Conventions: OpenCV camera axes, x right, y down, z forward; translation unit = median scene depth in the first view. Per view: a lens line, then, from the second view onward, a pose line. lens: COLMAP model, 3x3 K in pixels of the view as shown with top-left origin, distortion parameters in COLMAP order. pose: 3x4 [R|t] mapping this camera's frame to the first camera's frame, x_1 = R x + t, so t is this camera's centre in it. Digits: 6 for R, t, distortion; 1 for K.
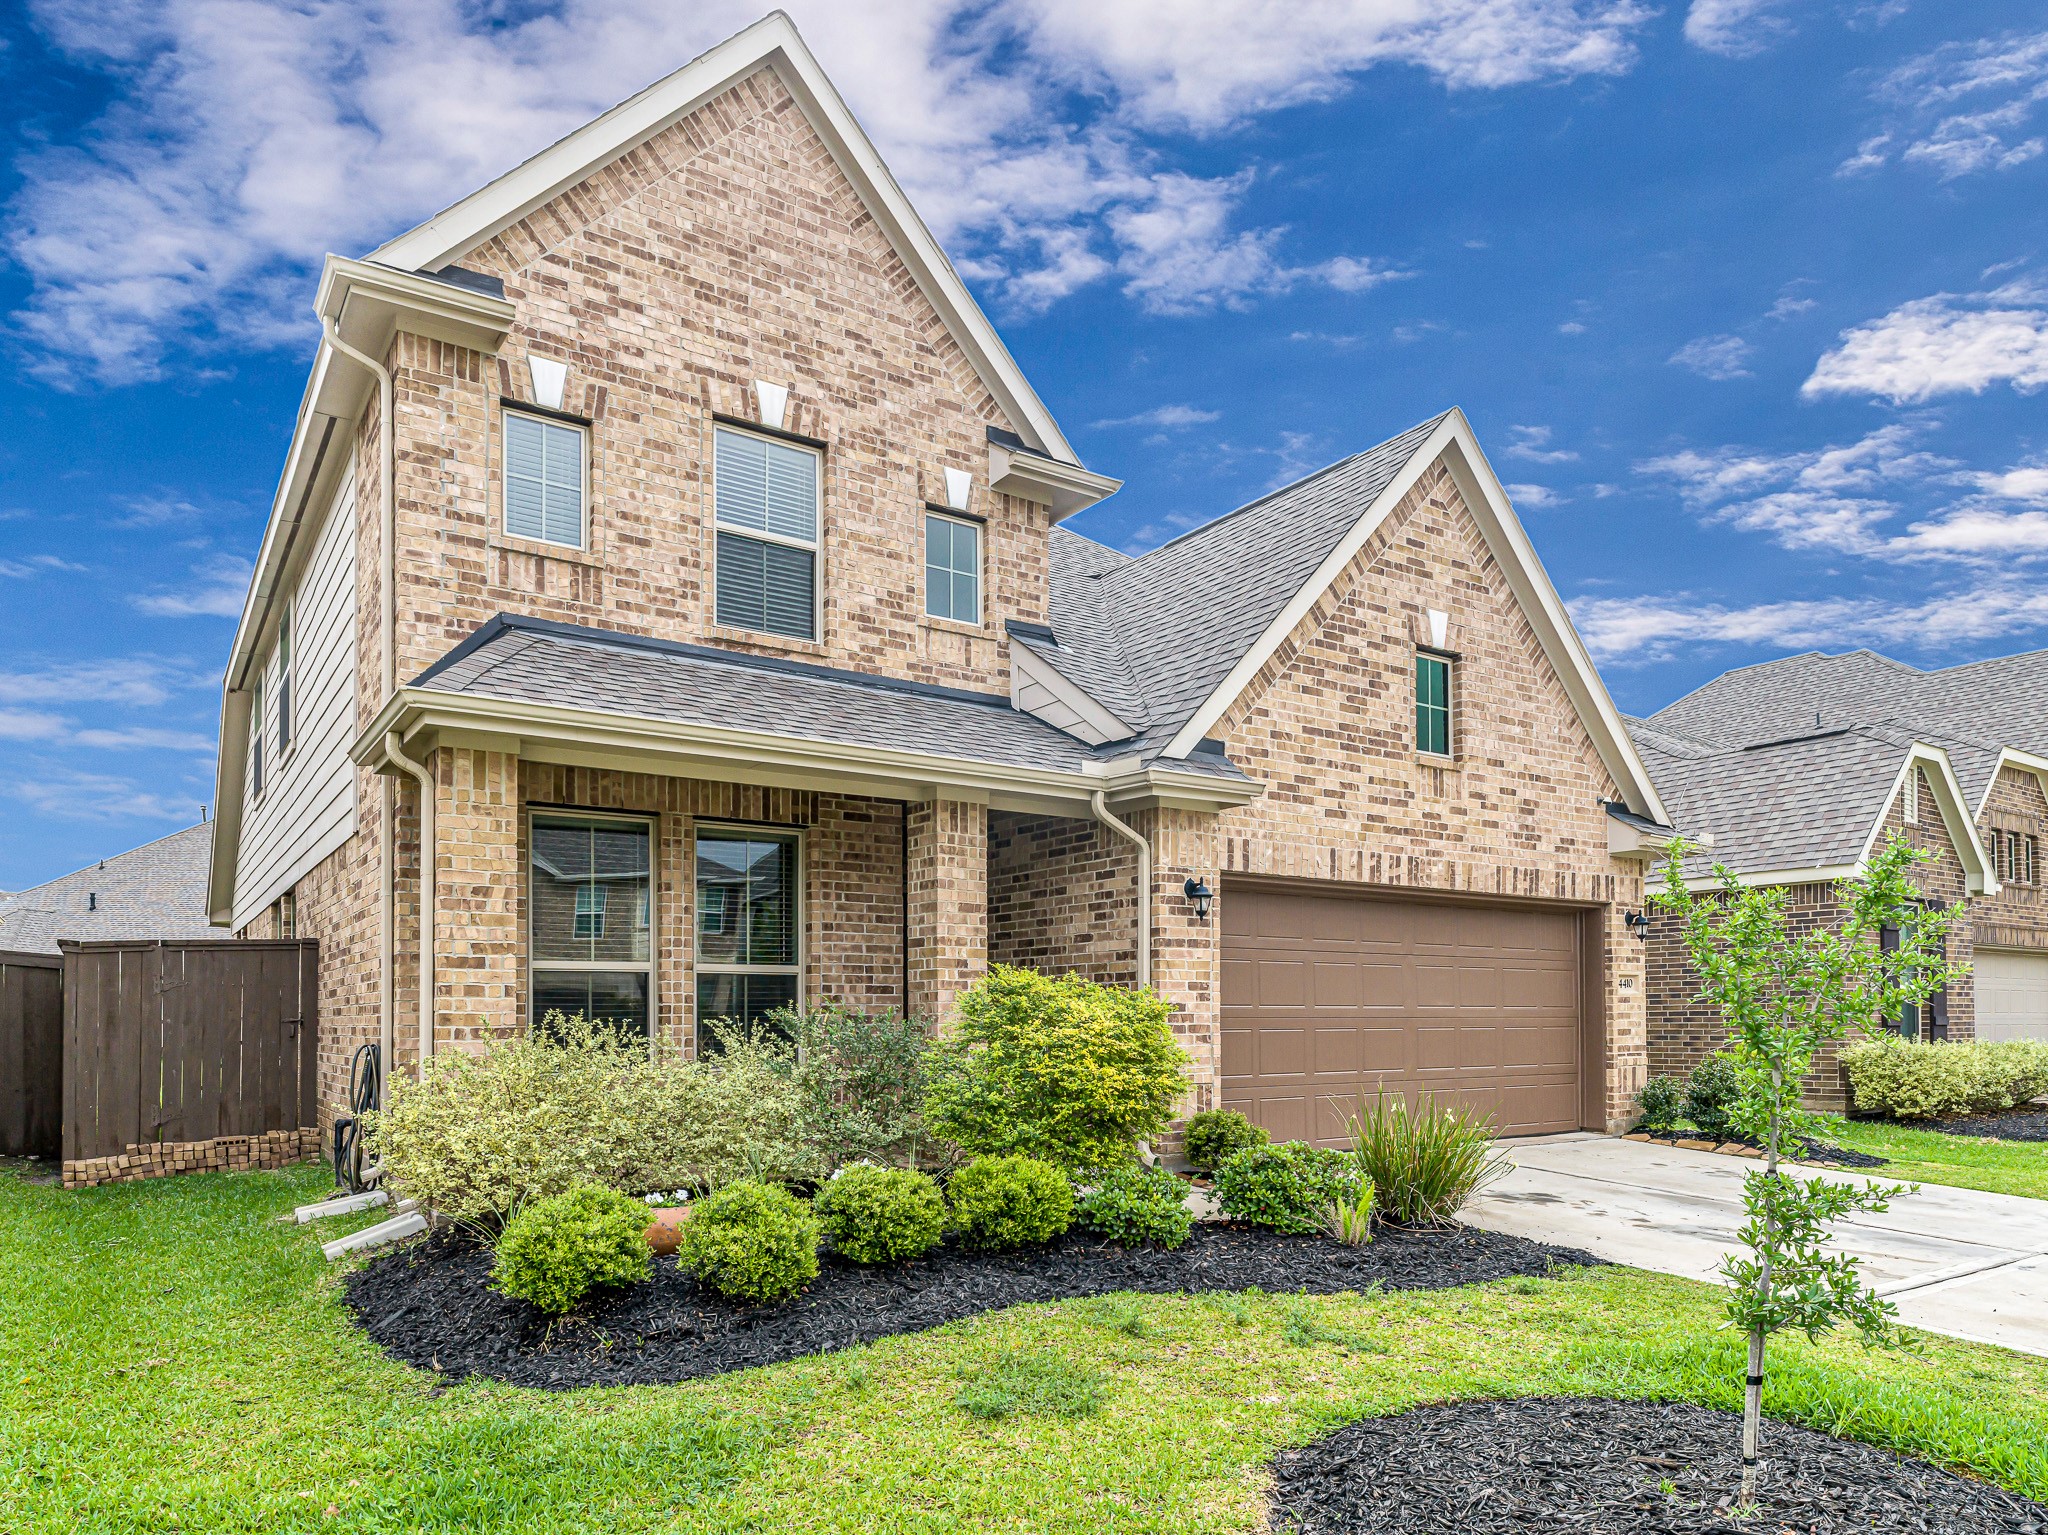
lens RADIAL K [[1045.5, 0, 1031.7], [0, 1045.5, 760.0], [0, 0, 1]] dist [0.002575, -0.000802]
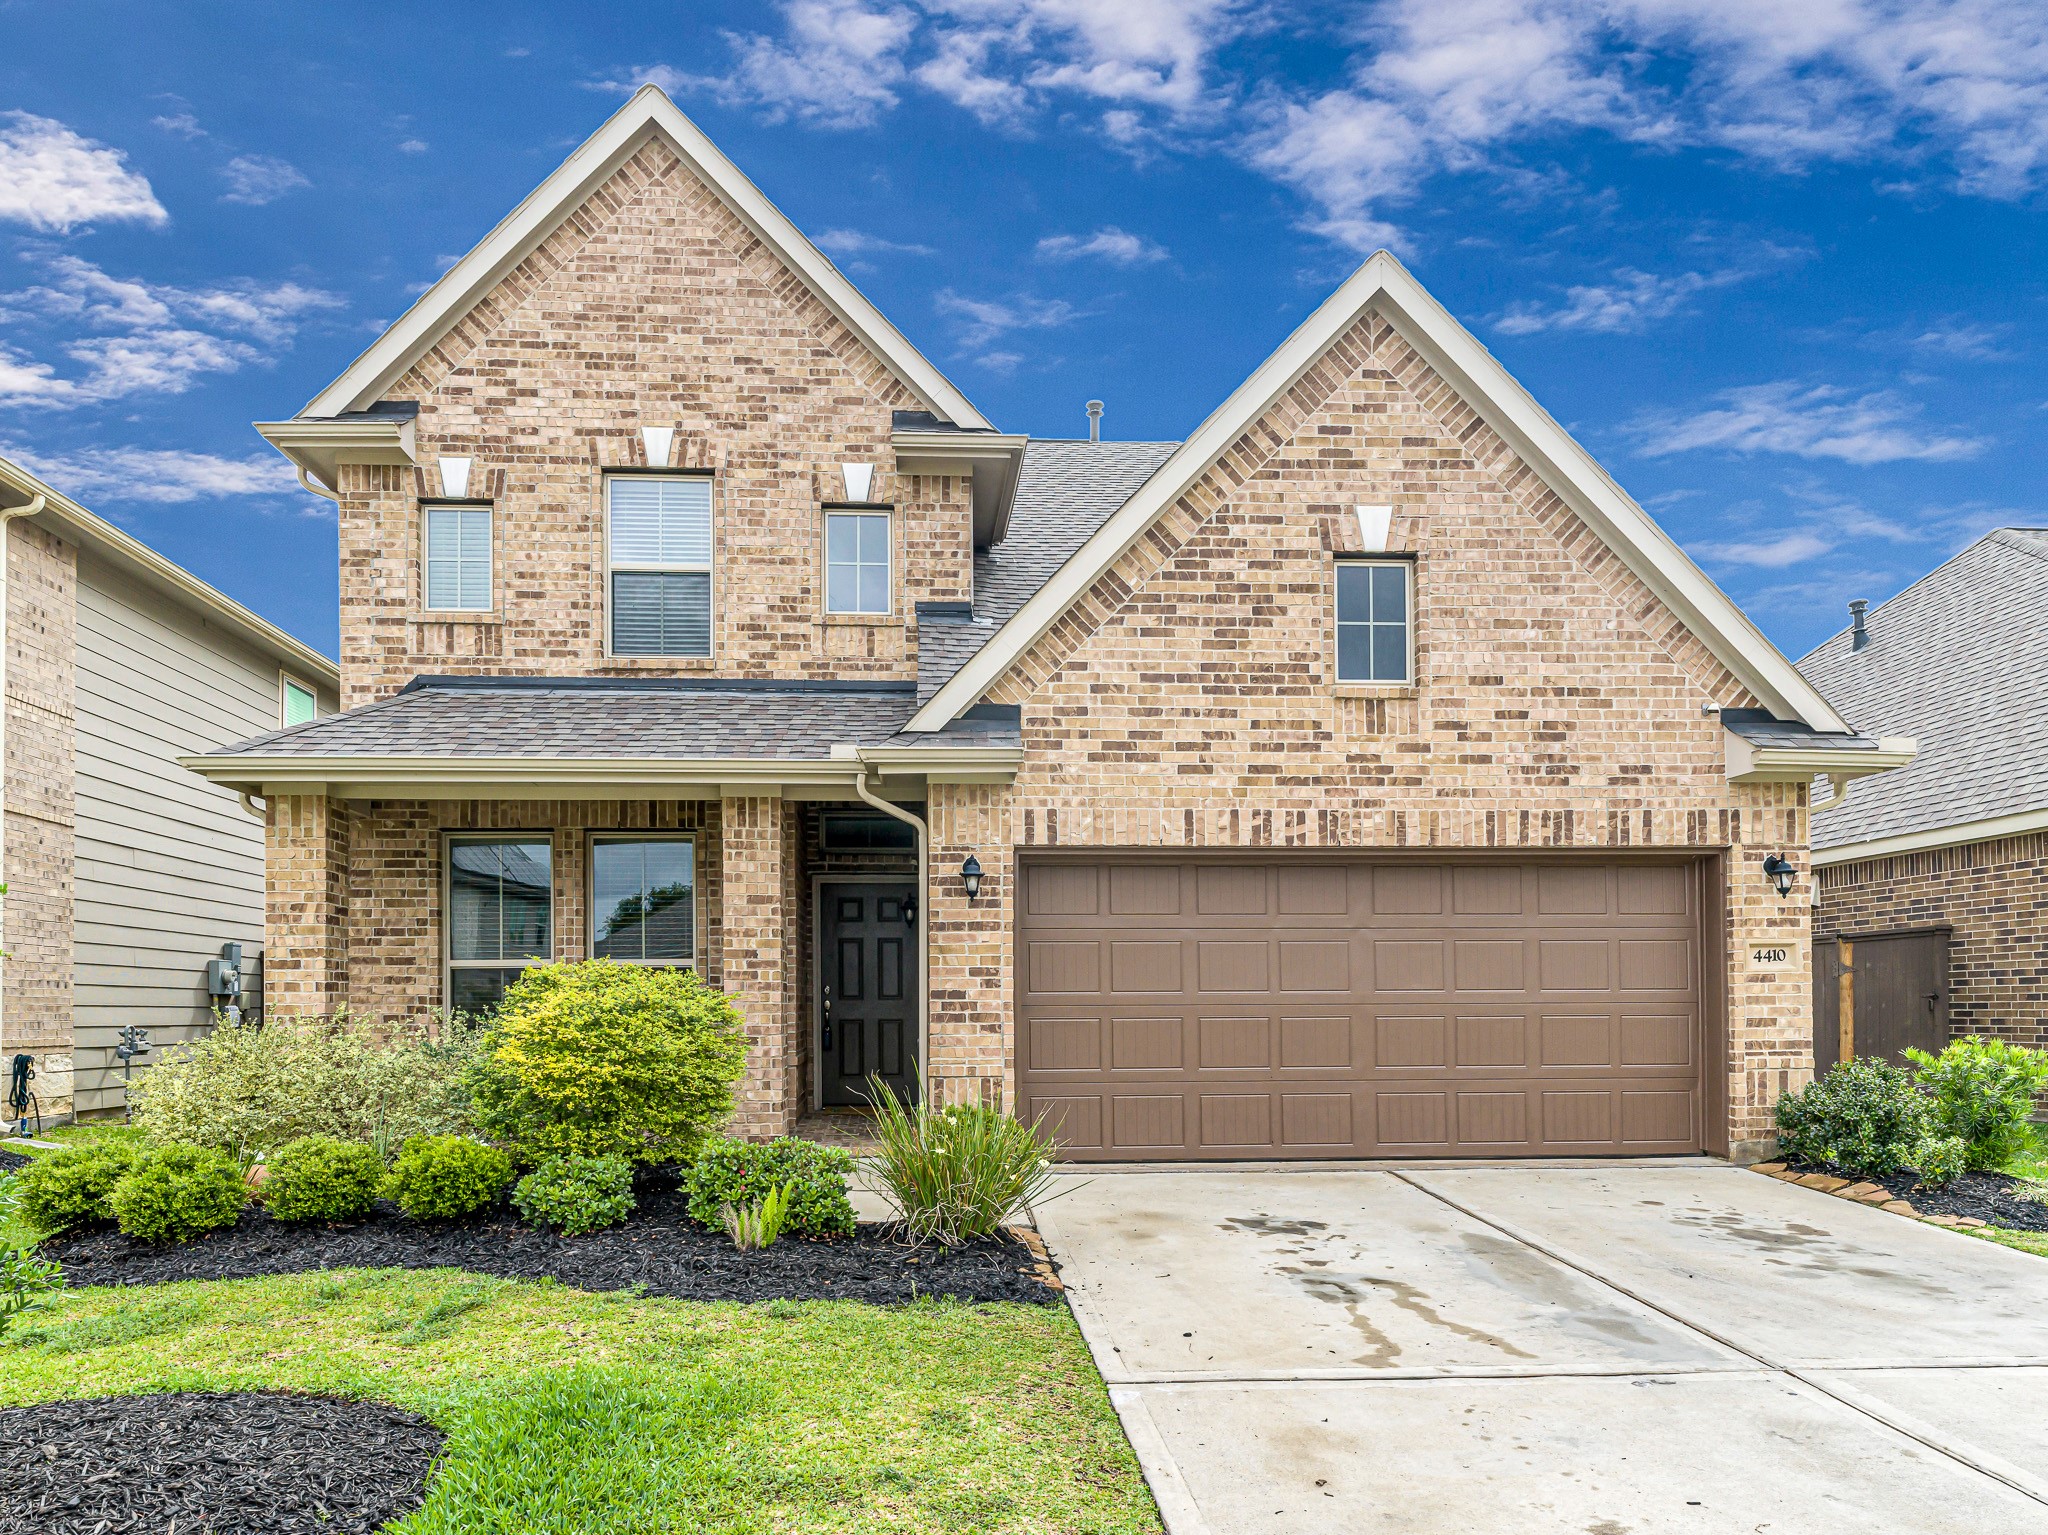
lens RADIAL K [[1076.9, 0, 1028.9], [0, 1076.9, 747.6], [0, 0, 1]] dist [0.001791, -0.000387]
pose [[0.899636, -0.105257, -0.423764, 0.541310], [0.108084, 0.993989, -0.017434, 0.034152], [0.423052, -0.030118, 0.905605, 0.135432]]
